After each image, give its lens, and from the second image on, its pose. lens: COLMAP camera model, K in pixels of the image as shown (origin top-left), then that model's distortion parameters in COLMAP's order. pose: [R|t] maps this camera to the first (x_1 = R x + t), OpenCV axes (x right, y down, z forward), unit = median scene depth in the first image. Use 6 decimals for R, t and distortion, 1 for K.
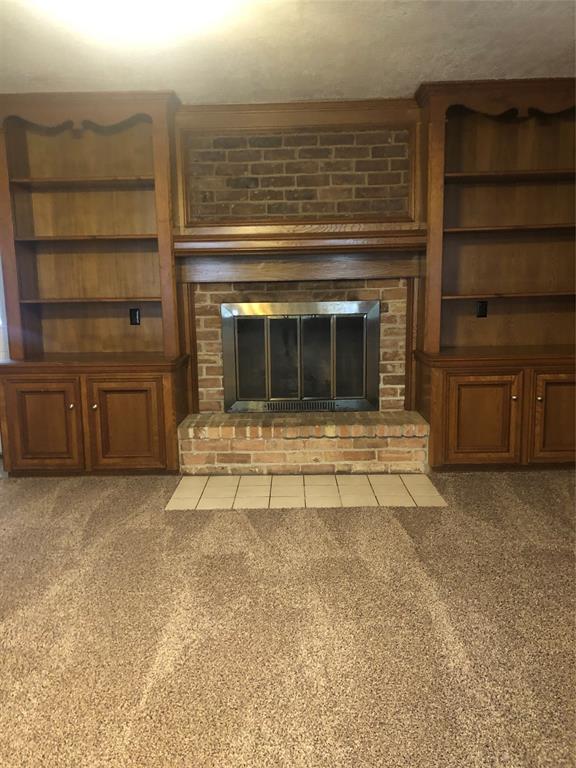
lens RADIAL K [[630.2, 0, 288.0], [0, 630.2, 384.0], [0, 0, 1]] dist [0.060271, -0.074479]
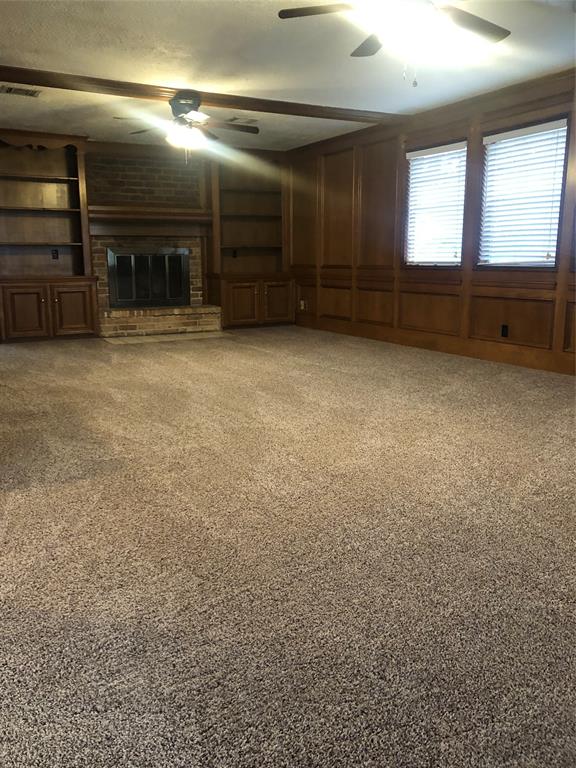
lens RADIAL K [[630.2, 0, 288.0], [0, 630.2, 384.0], [0, 0, 1]] dist [0.060271, -0.074479]
pose [[0.868025, -0.085812, 0.489048, -0.625757], [0.065216, 0.996123, 0.059034, 0.207577], [-0.492218, -0.019349, 0.870257, -0.941475]]
